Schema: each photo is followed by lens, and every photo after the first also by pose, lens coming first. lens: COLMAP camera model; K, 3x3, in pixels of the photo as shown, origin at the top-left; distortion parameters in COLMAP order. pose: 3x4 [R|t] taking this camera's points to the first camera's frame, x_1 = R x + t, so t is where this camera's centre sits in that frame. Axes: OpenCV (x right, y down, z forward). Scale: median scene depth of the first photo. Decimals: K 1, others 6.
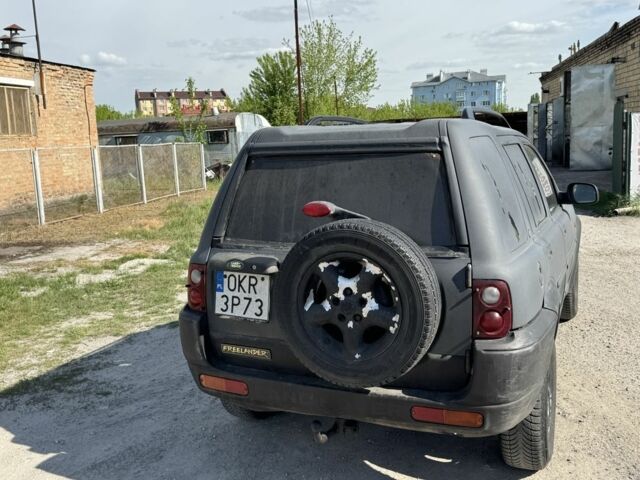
lens RADIAL K [[643.1, 0, 321.4], [0, 643.1, 239.1], [0, 0, 1]] dist [0.049700, 0.000000]
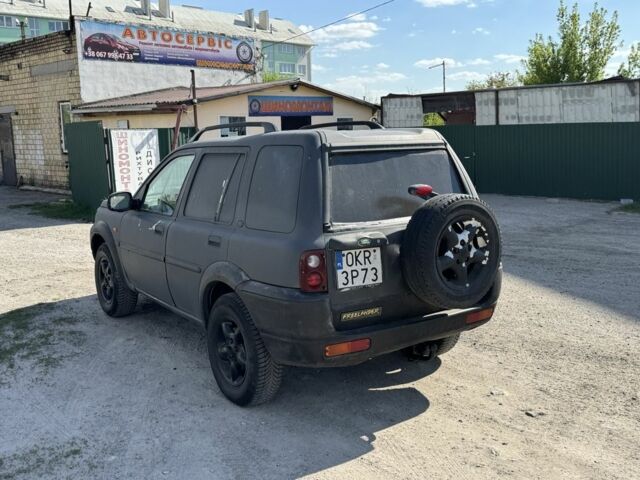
lens RADIAL K [[643.1, 0, 319.5], [0, 643.1, 237.0], [0, 0, 1]] dist [0.049700, 0.000000]
pose [[0.542424, -0.107143, 0.833245, -1.164323], [0.132815, 0.990298, 0.040878, -0.029341], [-0.829540, 0.088494, 0.551391, 0.391728]]
